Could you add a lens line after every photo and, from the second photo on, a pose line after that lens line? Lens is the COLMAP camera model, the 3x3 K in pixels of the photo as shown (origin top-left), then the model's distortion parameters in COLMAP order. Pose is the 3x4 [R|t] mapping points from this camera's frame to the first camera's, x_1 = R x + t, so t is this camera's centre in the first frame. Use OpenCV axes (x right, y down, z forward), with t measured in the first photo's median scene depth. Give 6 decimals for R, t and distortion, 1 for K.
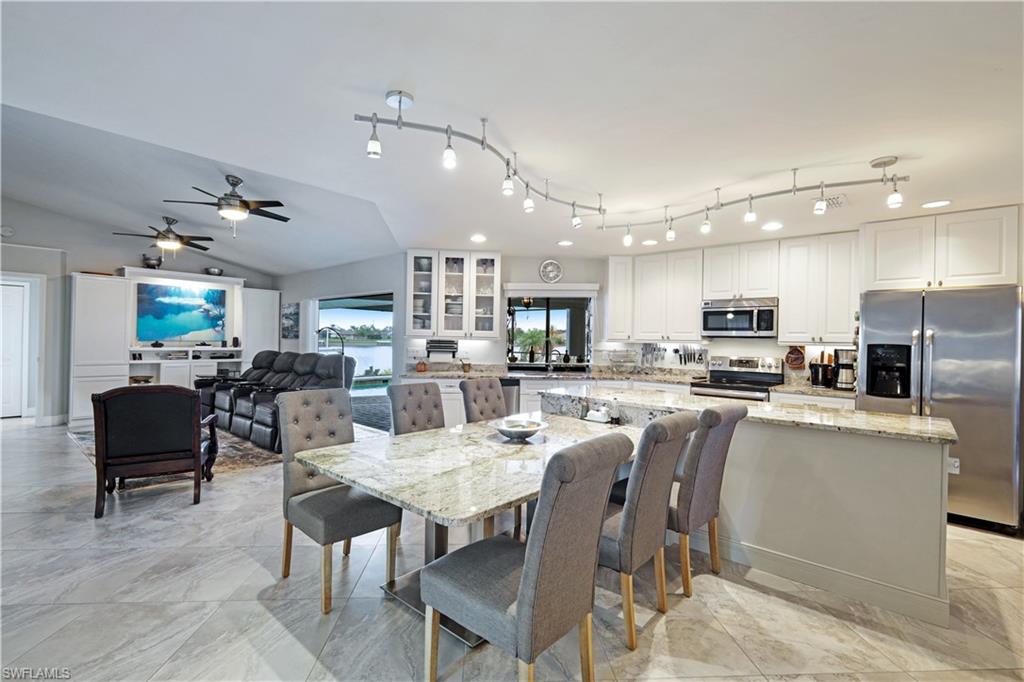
lens RADIAL K [[455.3, 0, 521.1], [0, 455.3, 335.9], [0, 0, 1]] dist [0.001298, 0.000255]
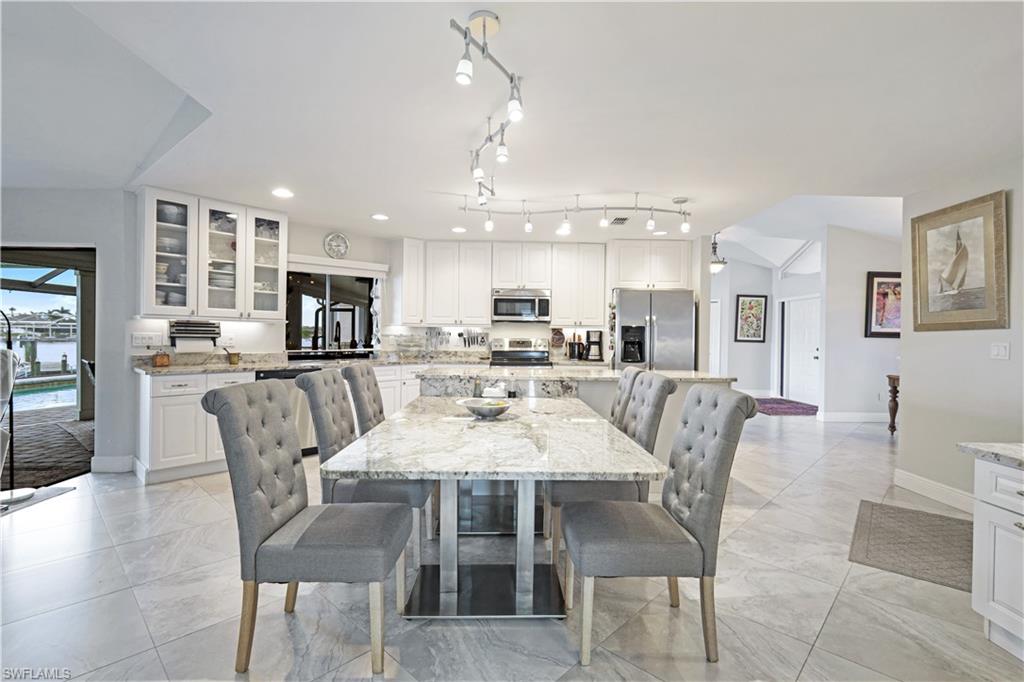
lens RADIAL K [[455.3, 0, 521.1], [0, 455.3, 335.9], [0, 0, 1]] dist [0.001298, 0.000255]
pose [[0.741573, -0.009354, 0.670807, -0.266495], [-0.003260, 0.999841, 0.017545, 0.016423], [-0.670864, -0.015198, 0.741424, 0.106556]]
